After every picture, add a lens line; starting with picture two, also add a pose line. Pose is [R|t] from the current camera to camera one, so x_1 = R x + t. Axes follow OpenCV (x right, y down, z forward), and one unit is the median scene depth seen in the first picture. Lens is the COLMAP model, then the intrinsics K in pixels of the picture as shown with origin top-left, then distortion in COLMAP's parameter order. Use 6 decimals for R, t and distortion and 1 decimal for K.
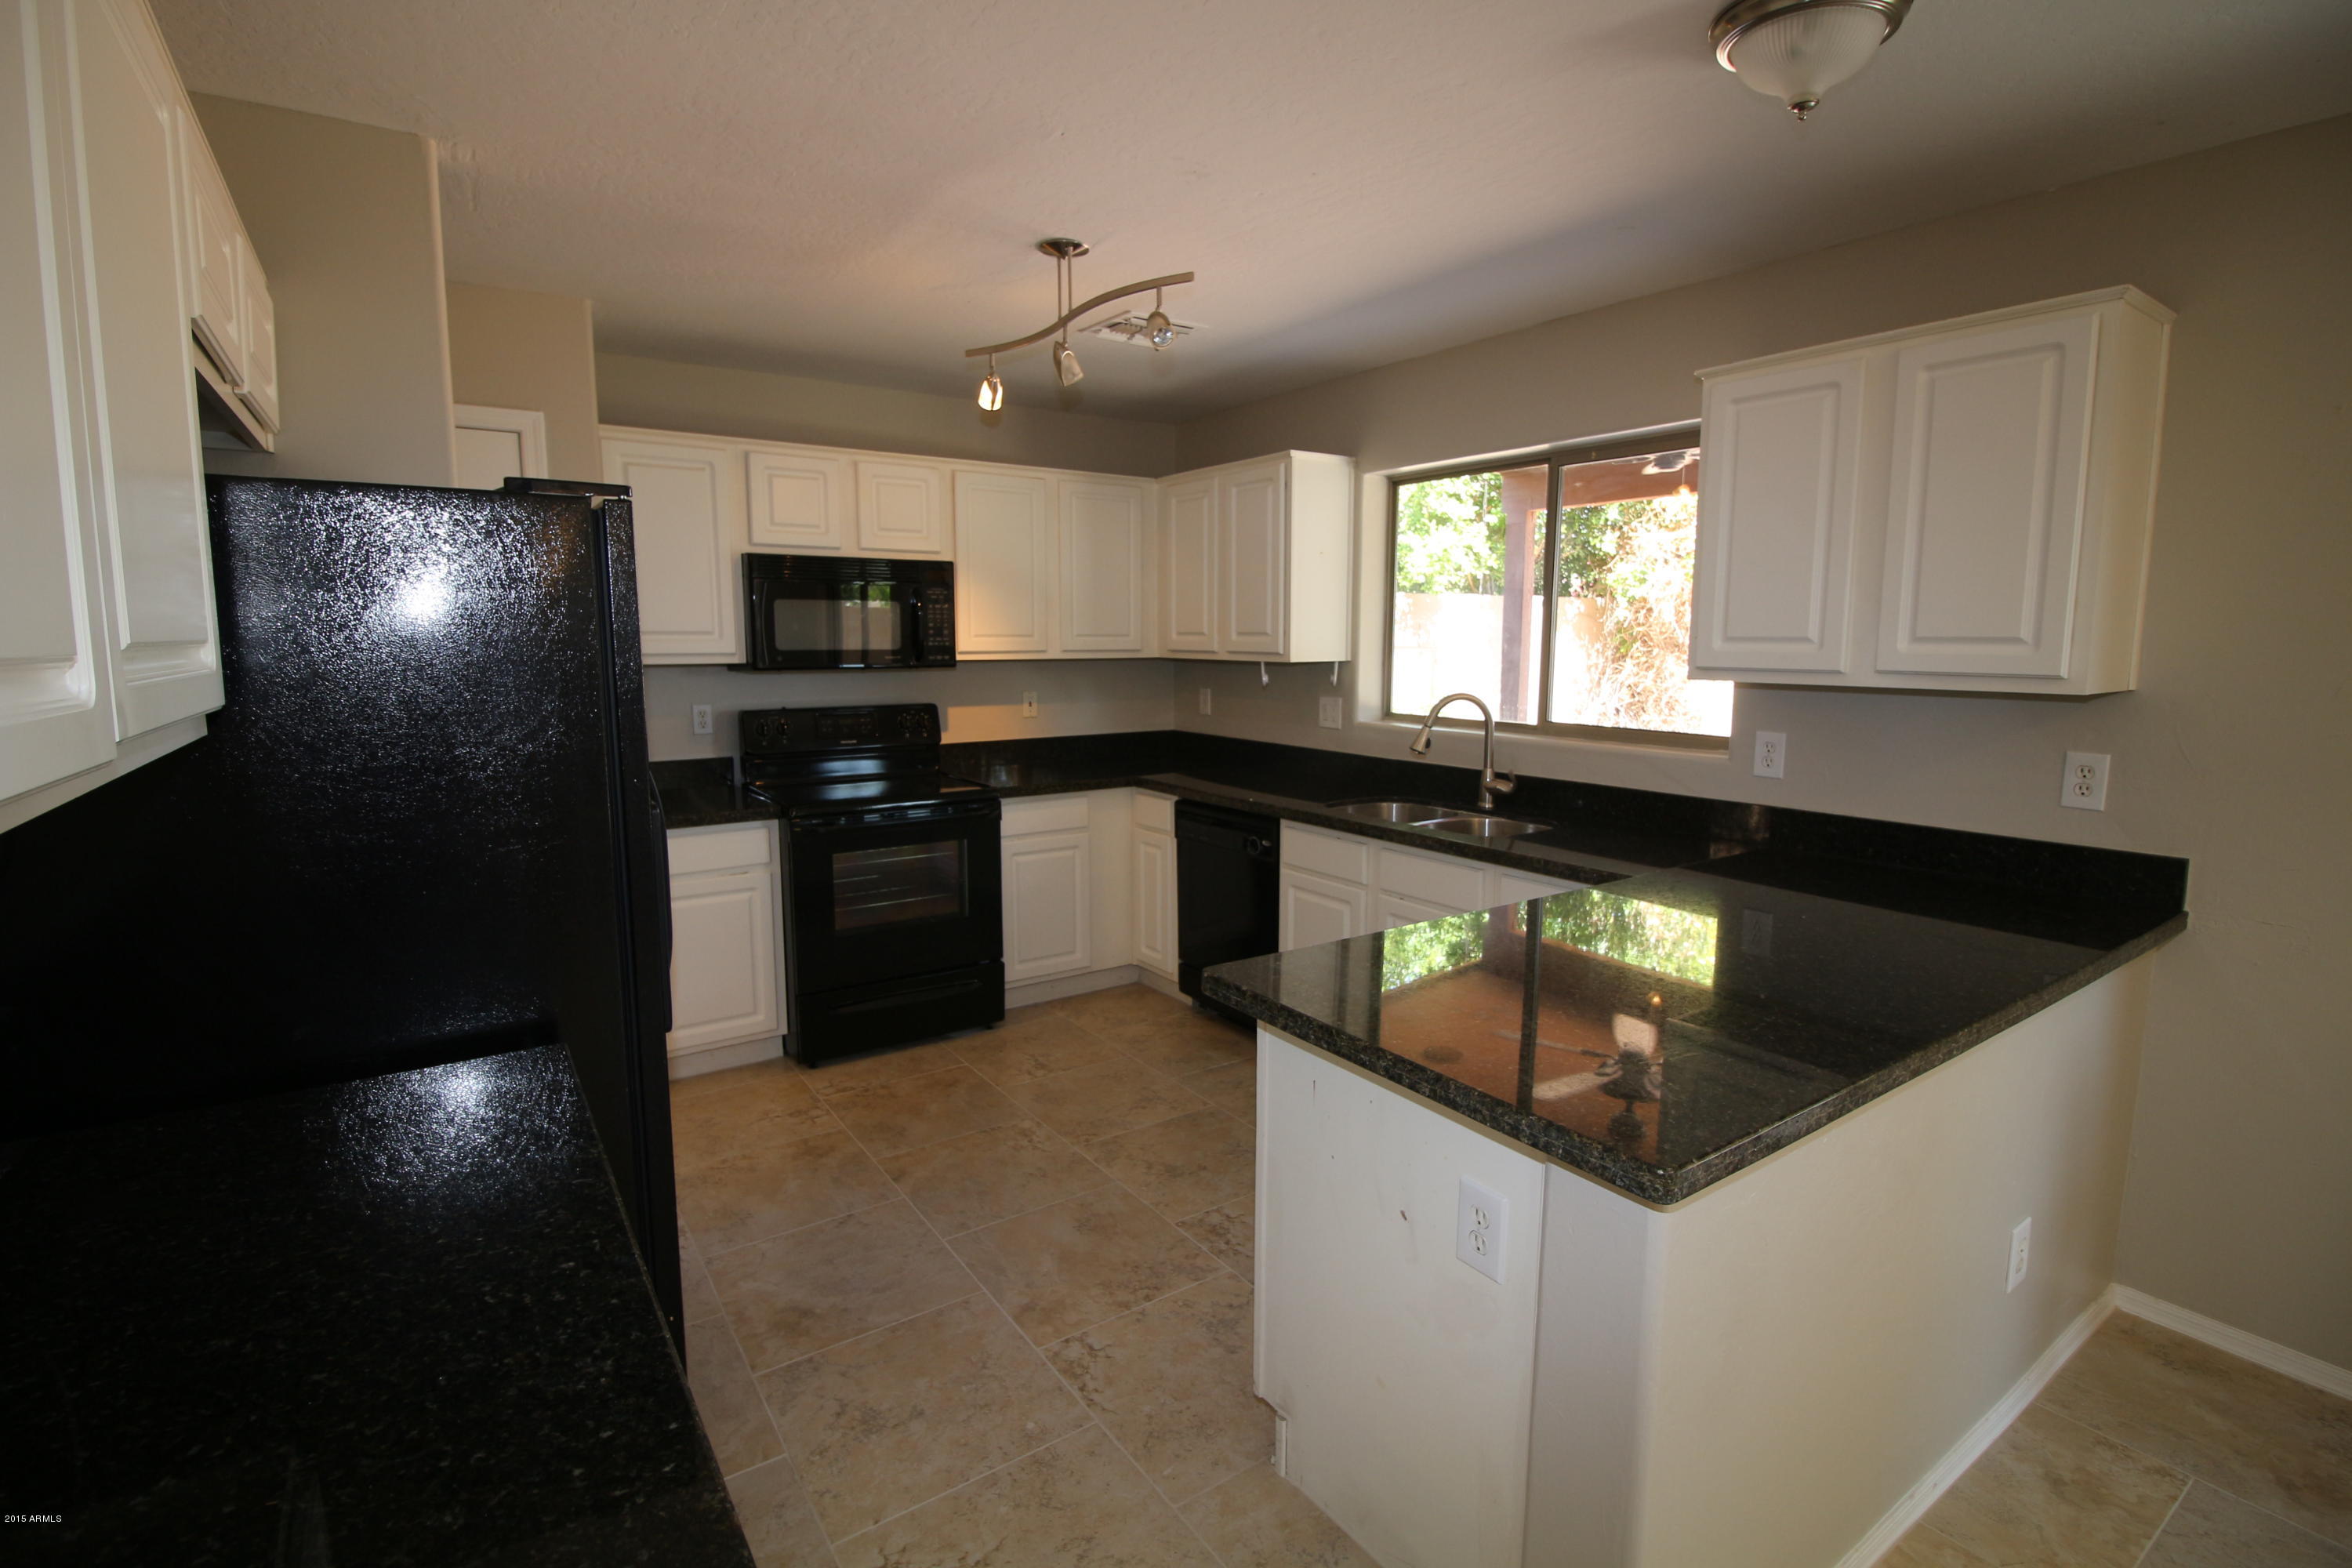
lens RADIAL K [[1095.3, 0, 1190.1], [0, 1095.3, 775.4], [0, 0, 1]] dist [-0.004727, -0.009053]
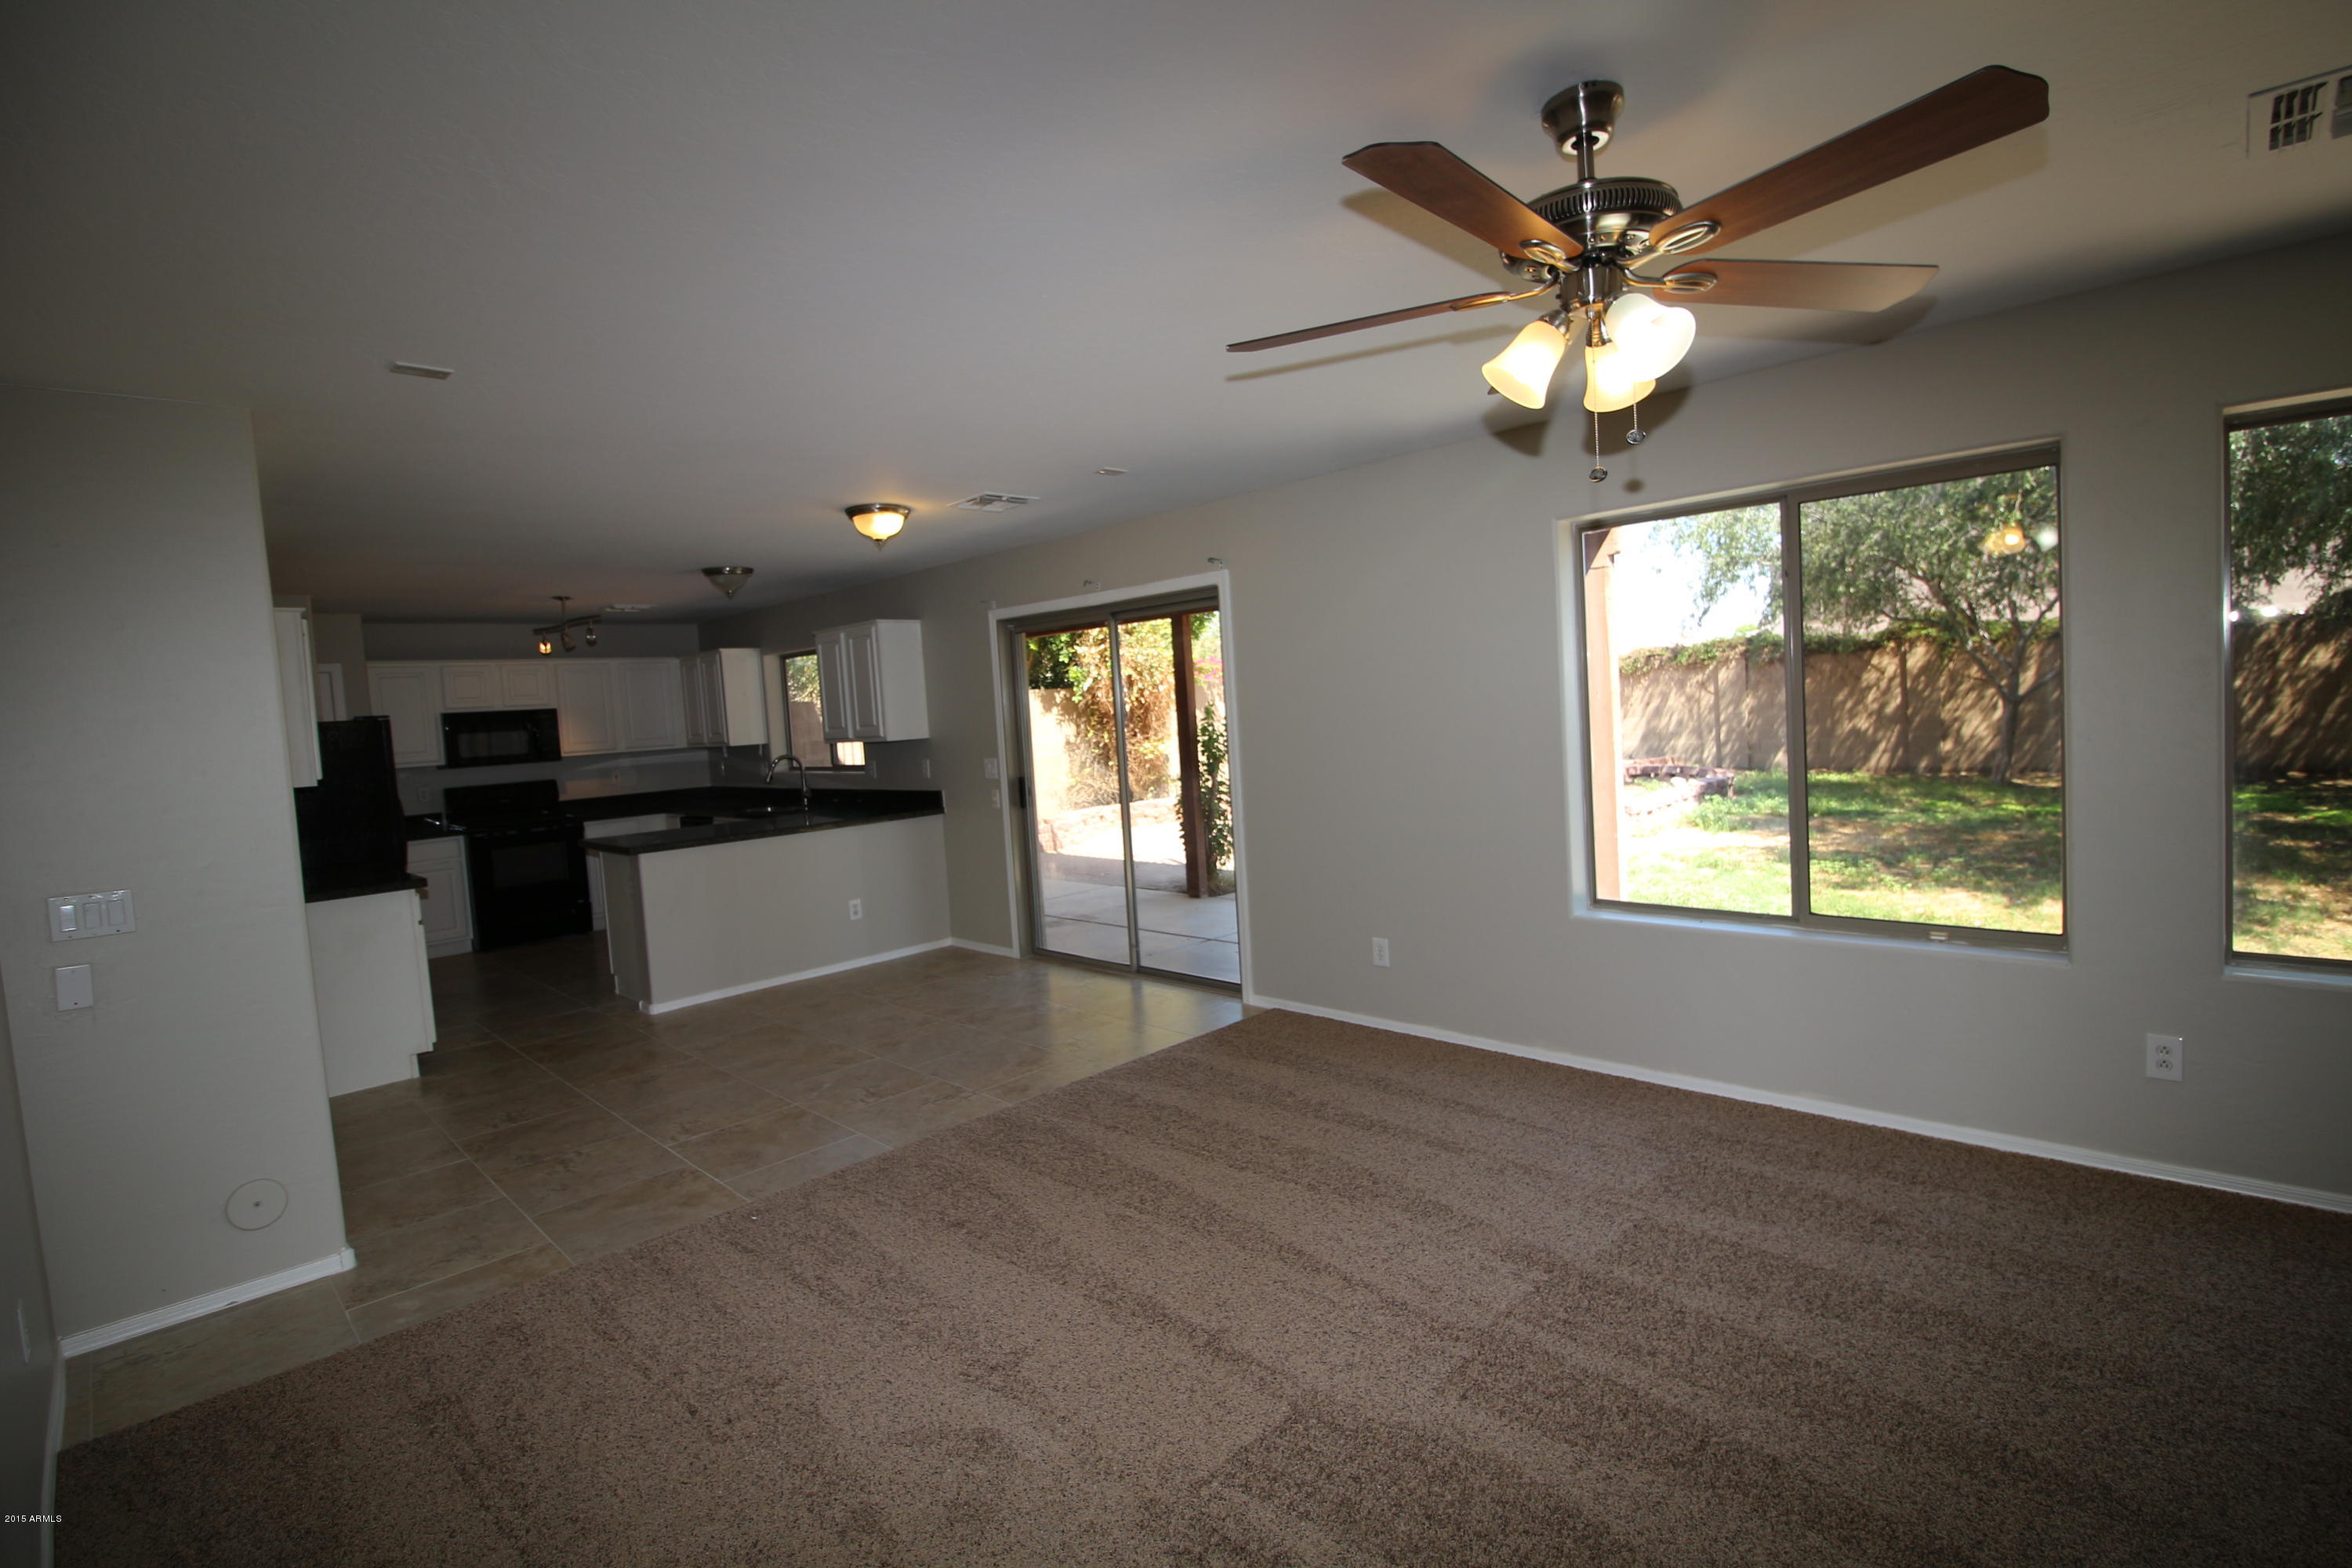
lens RADIAL K [[1095.3, 0, 1182.4], [0, 1095.3, 784.3], [0, 0, 1]] dist [-0.004727, -0.009053]
pose [[0.984827, -0.073348, 0.157275, 0.697515], [0.082996, 0.994994, -0.055672, 0.180703], [-0.152404, 0.067881, 0.985984, -1.372200]]
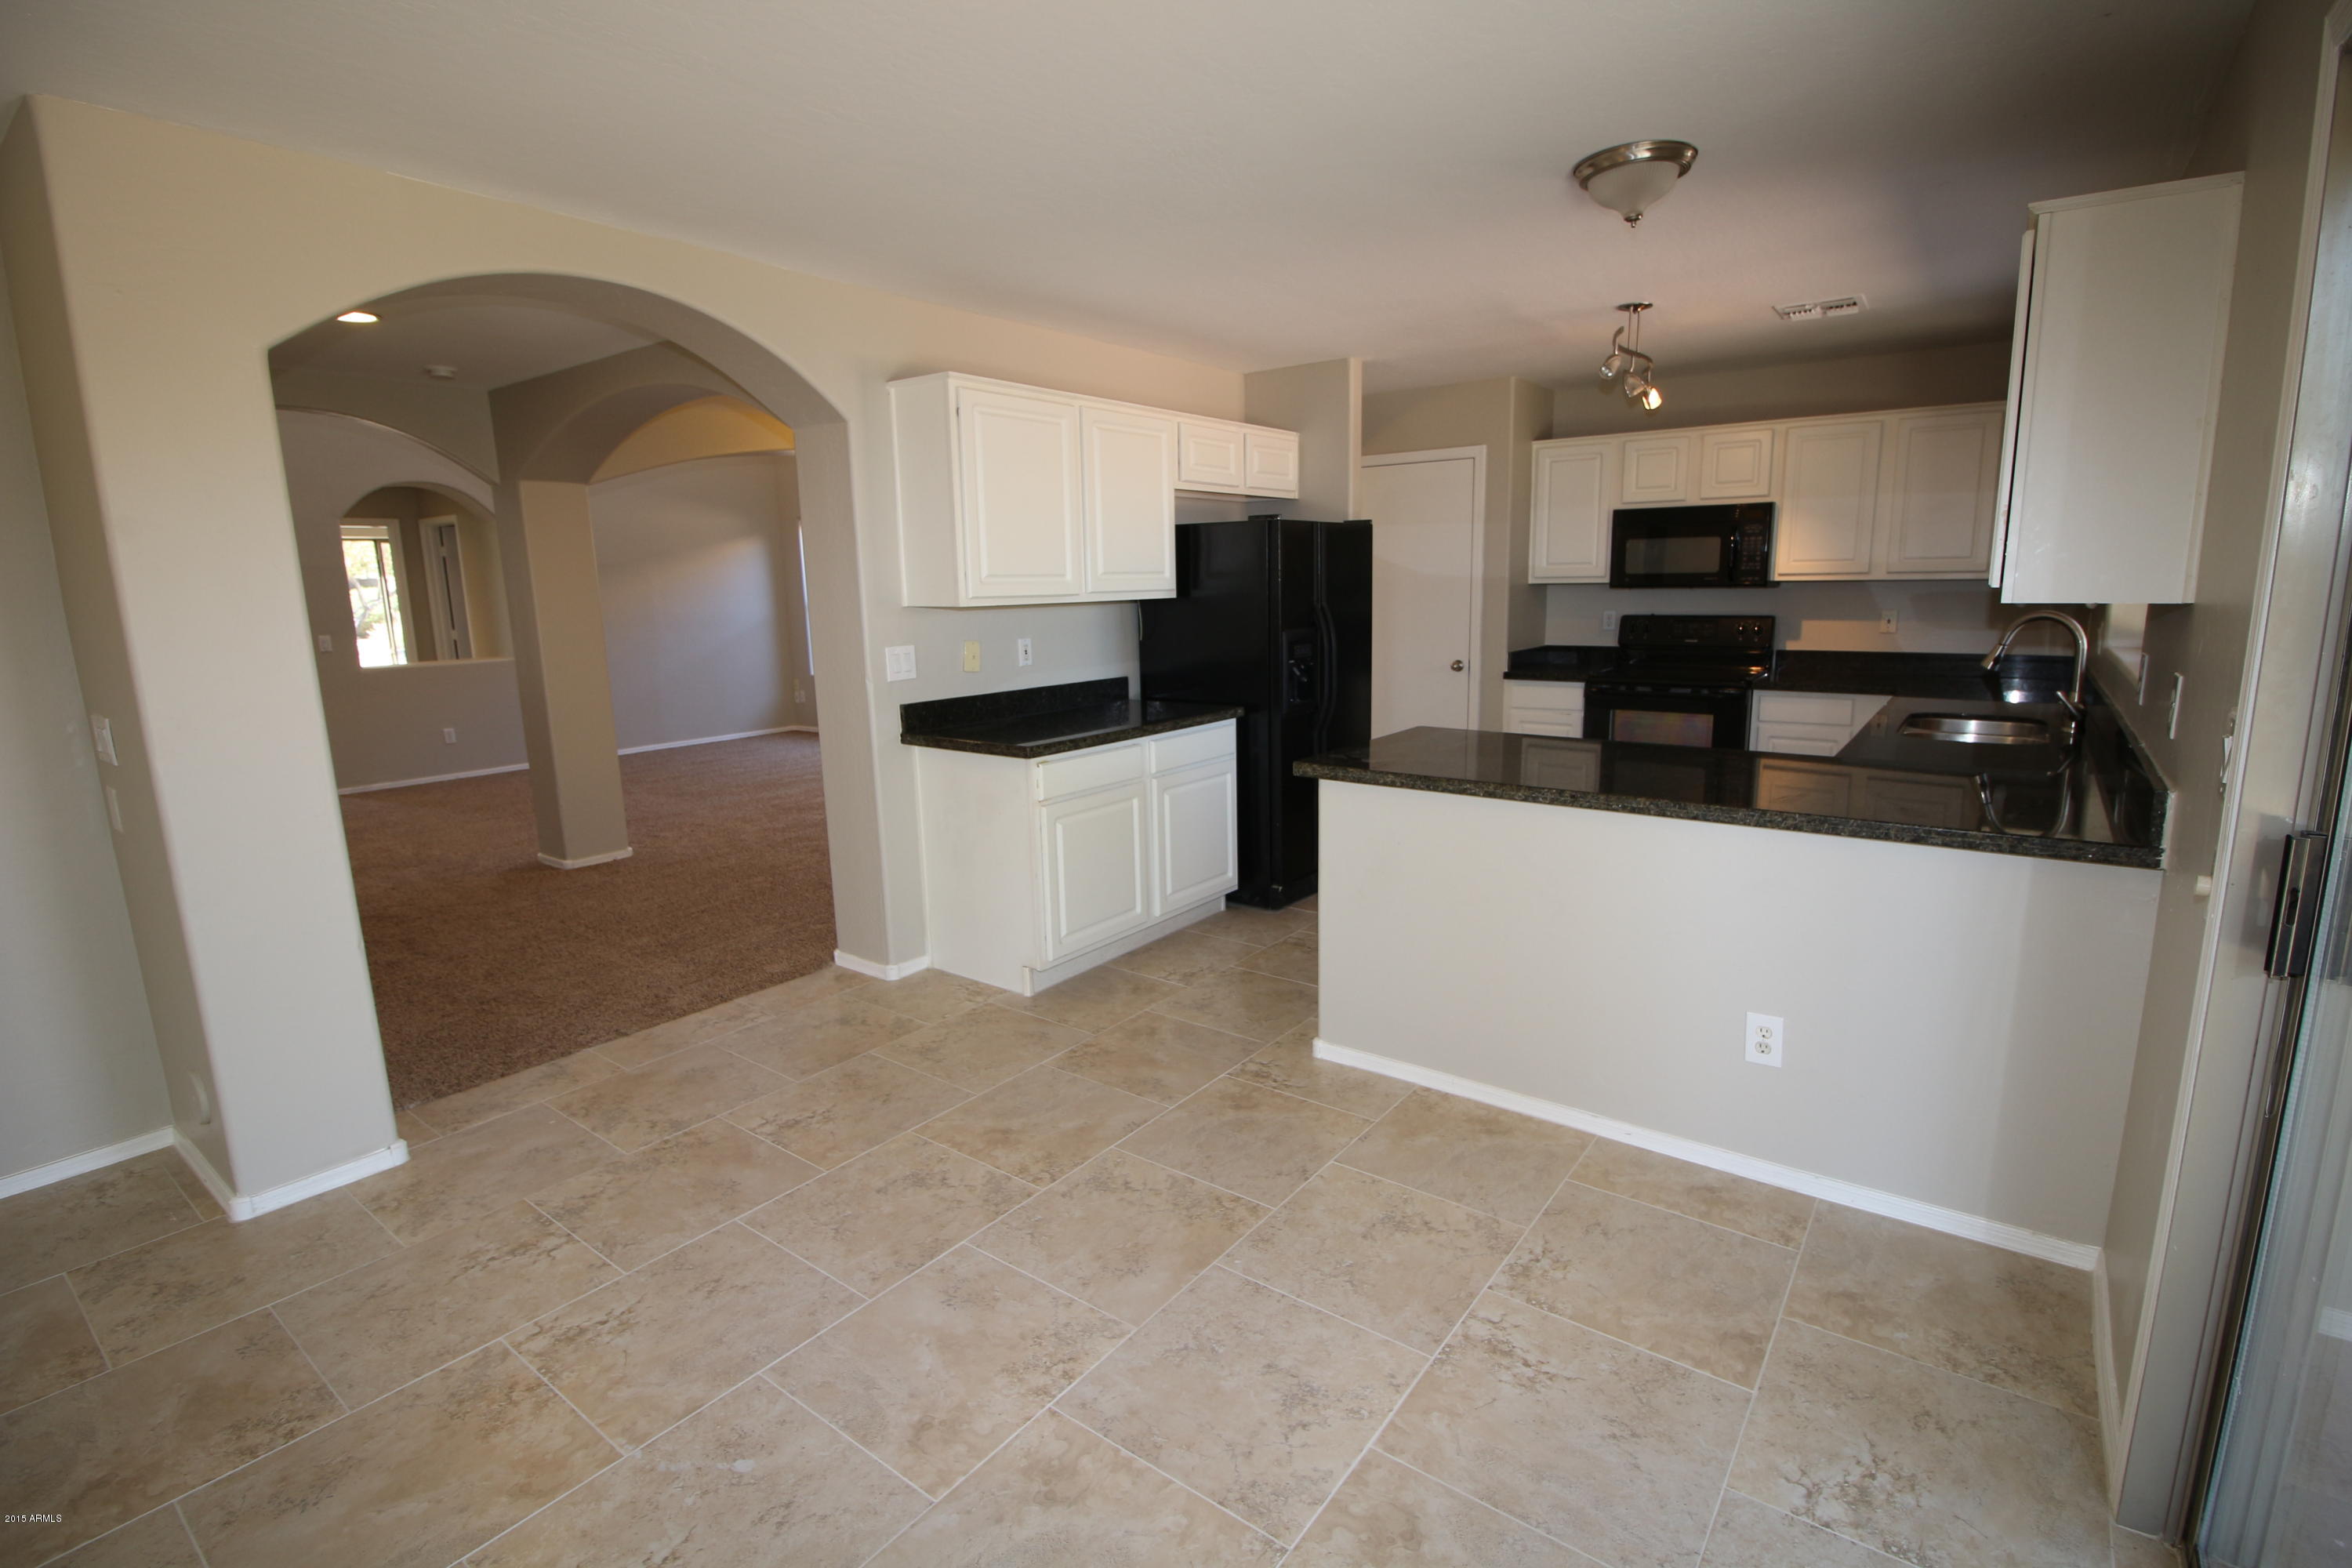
lens RADIAL K [[1095.3, 0, 1178.5], [0, 1095.3, 782.9], [0, 0, 1]] dist [-0.004727, -0.009053]
pose [[0.303176, 0.168020, -0.938005, 0.948880], [-0.102298, 0.984383, 0.143263, 0.016661], [0.947428, 0.052522, 0.315630, -0.041843]]
